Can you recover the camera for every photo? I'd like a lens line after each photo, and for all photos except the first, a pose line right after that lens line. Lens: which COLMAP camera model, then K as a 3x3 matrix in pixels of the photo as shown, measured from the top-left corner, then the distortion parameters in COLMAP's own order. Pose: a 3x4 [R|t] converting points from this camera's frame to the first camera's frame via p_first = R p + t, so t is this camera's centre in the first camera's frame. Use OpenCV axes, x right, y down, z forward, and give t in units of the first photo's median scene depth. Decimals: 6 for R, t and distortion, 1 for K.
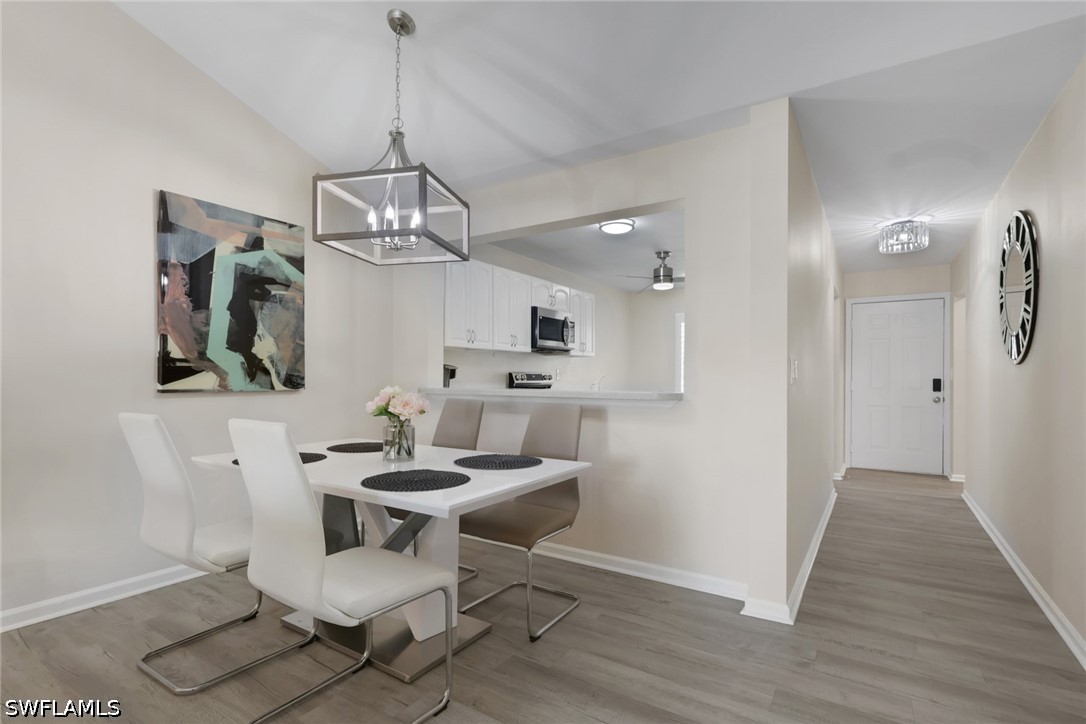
lens RADIAL K [[517.1, 0, 543.2], [0, 517.1, 367.8], [0, 0, 1]] dist [-0.007094, -0.001129]
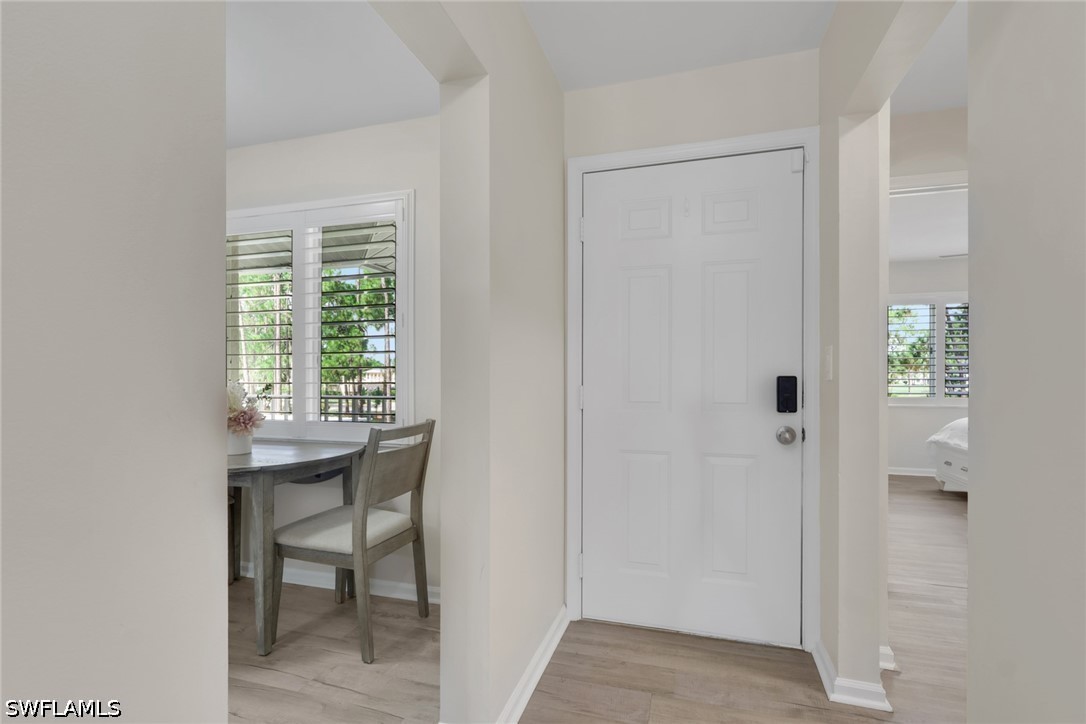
lens RADIAL K [[517.1, 0, 540.2], [0, 517.1, 365.2], [0, 0, 1]] dist [-0.007094, -0.001129]
pose [[0.959778, -0.001618, 0.280754, 0.504286], [0.002011, 0.999997, -0.001114, 0.013805], [-0.280752, 0.001634, 0.959779, 0.708867]]
